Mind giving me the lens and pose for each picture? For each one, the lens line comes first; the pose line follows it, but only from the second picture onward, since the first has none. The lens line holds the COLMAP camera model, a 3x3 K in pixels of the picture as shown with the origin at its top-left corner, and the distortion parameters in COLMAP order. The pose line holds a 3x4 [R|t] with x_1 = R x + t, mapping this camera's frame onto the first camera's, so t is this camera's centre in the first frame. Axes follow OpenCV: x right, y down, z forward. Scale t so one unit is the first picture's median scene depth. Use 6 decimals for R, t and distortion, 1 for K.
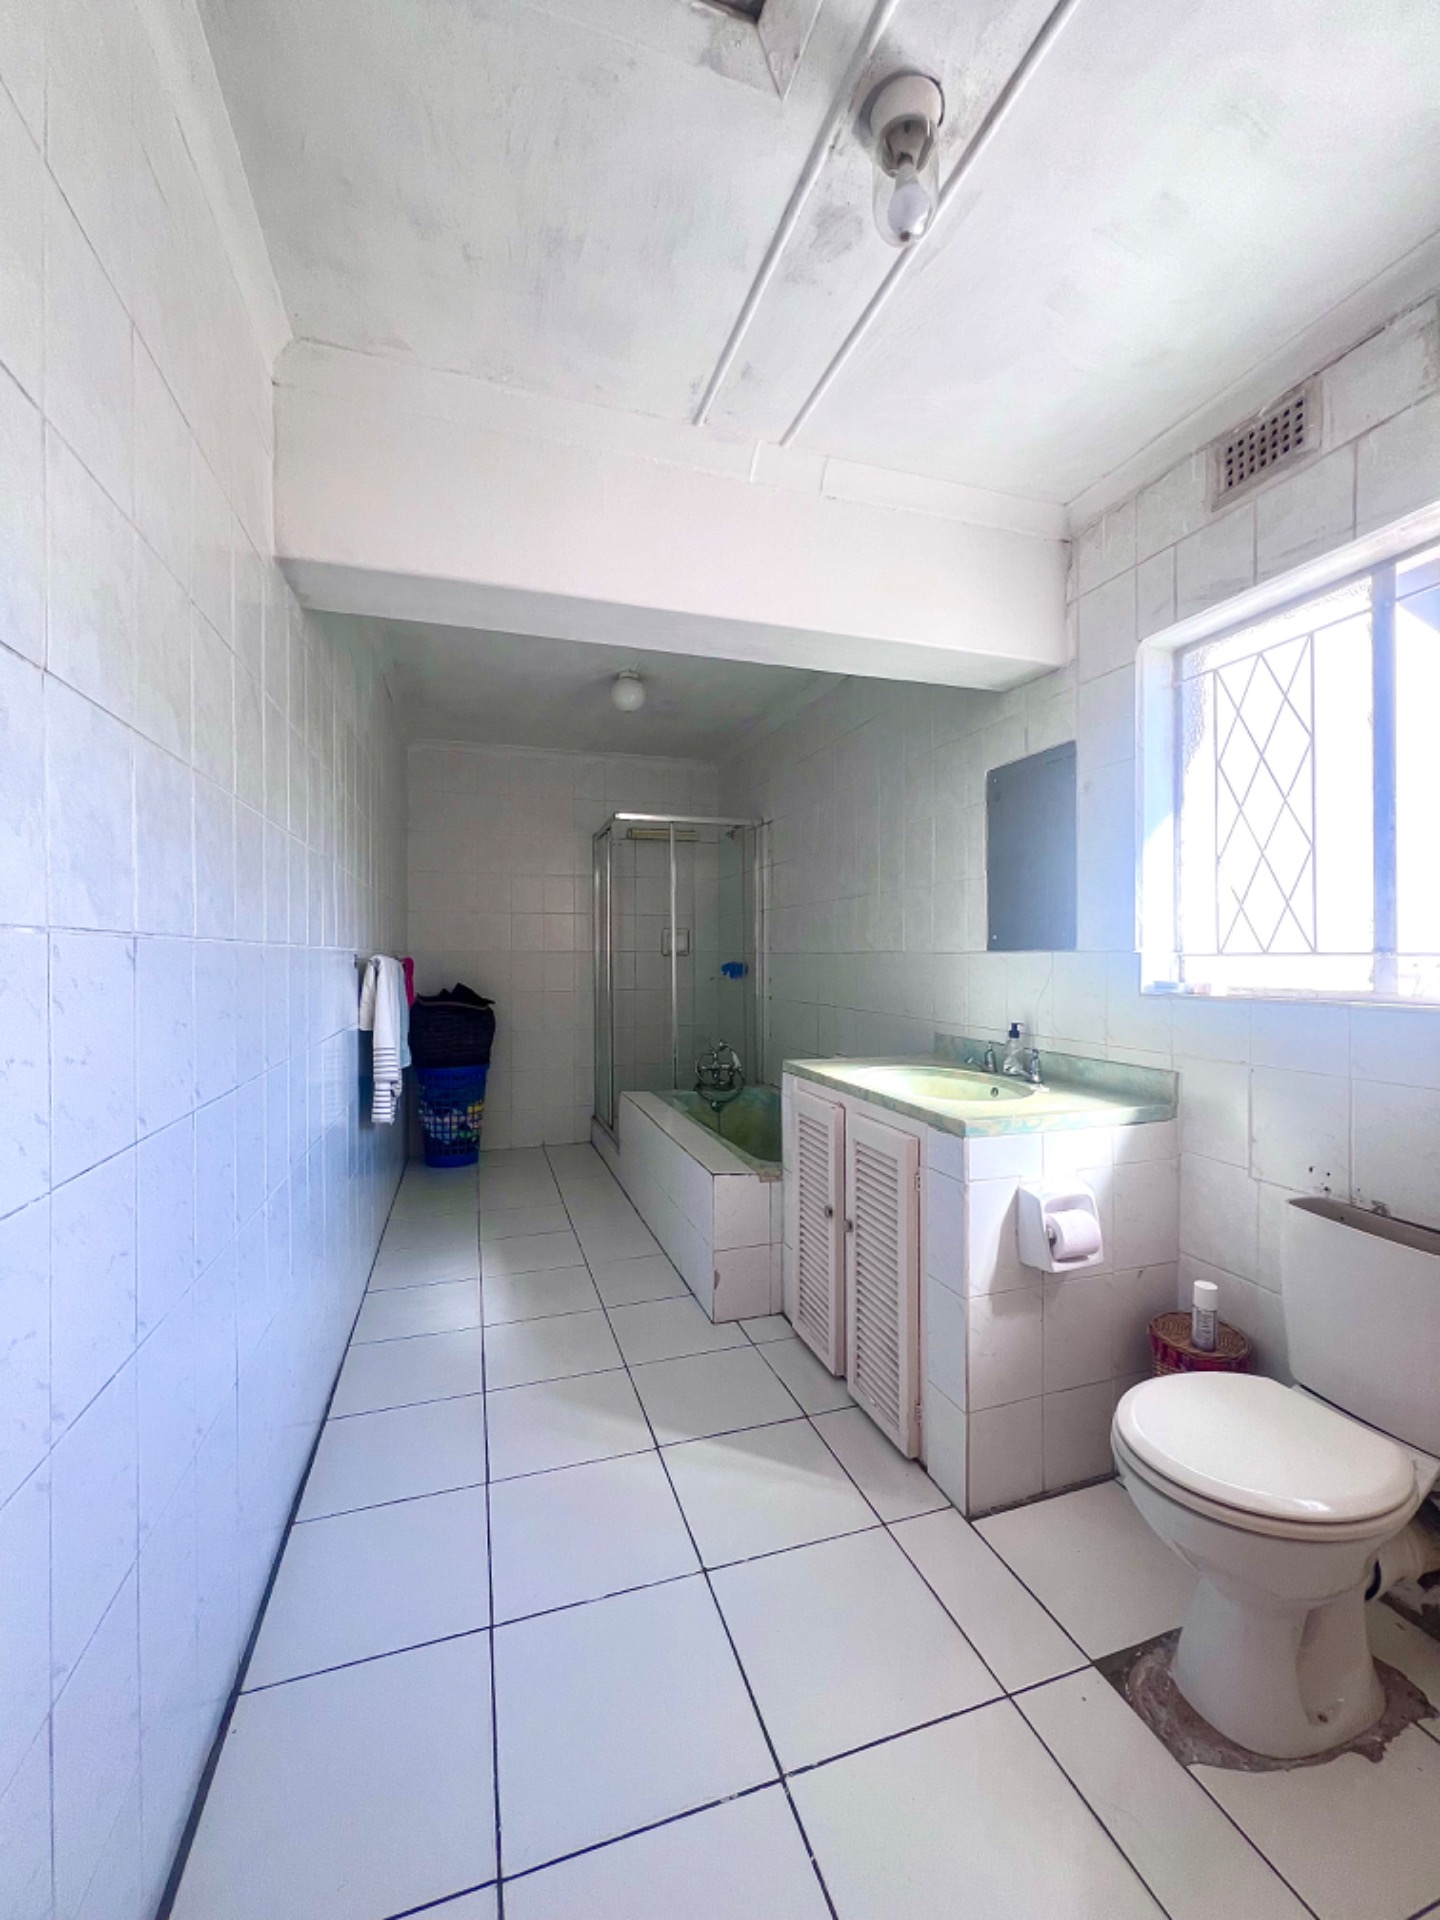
lens RADIAL K [[769.3, 0, 719.8], [0, 769.3, 958.3], [0, 0, 1]] dist [0.007429, -0.000173]
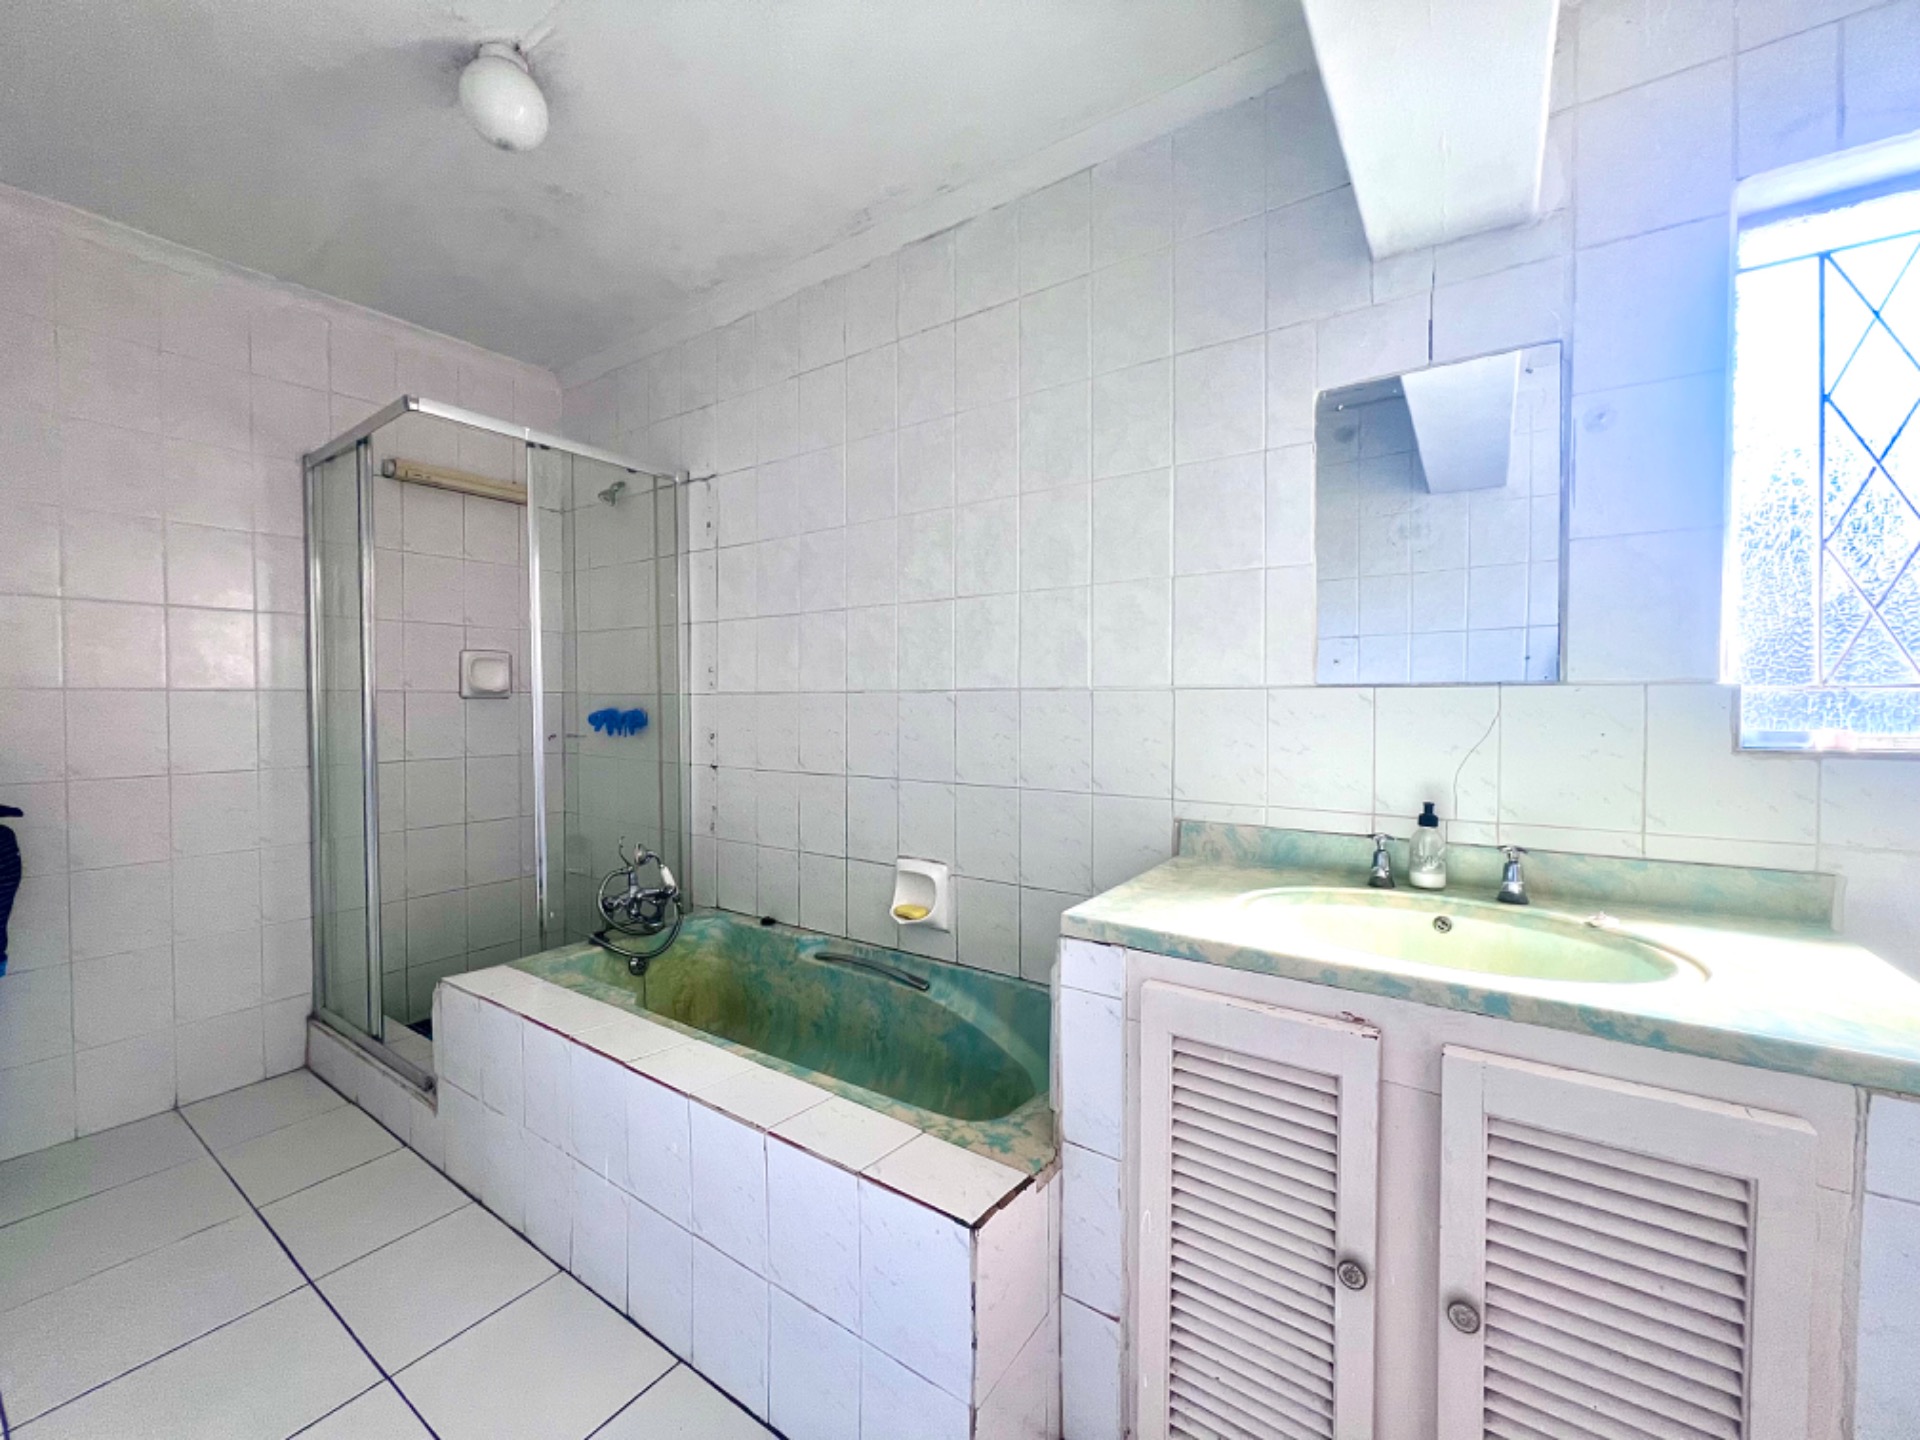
lens RADIAL K [[772.0, 0, 958.3], [0, 772.0, 718.7], [0, 0, 1]] dist [-0.001268, -0.000599]
pose [[0.797138, -0.014100, 0.603632, -0.156094], [0.003864, 0.999826, 0.018252, 0.003077], [-0.603784, -0.012217, 0.797054, 0.413783]]
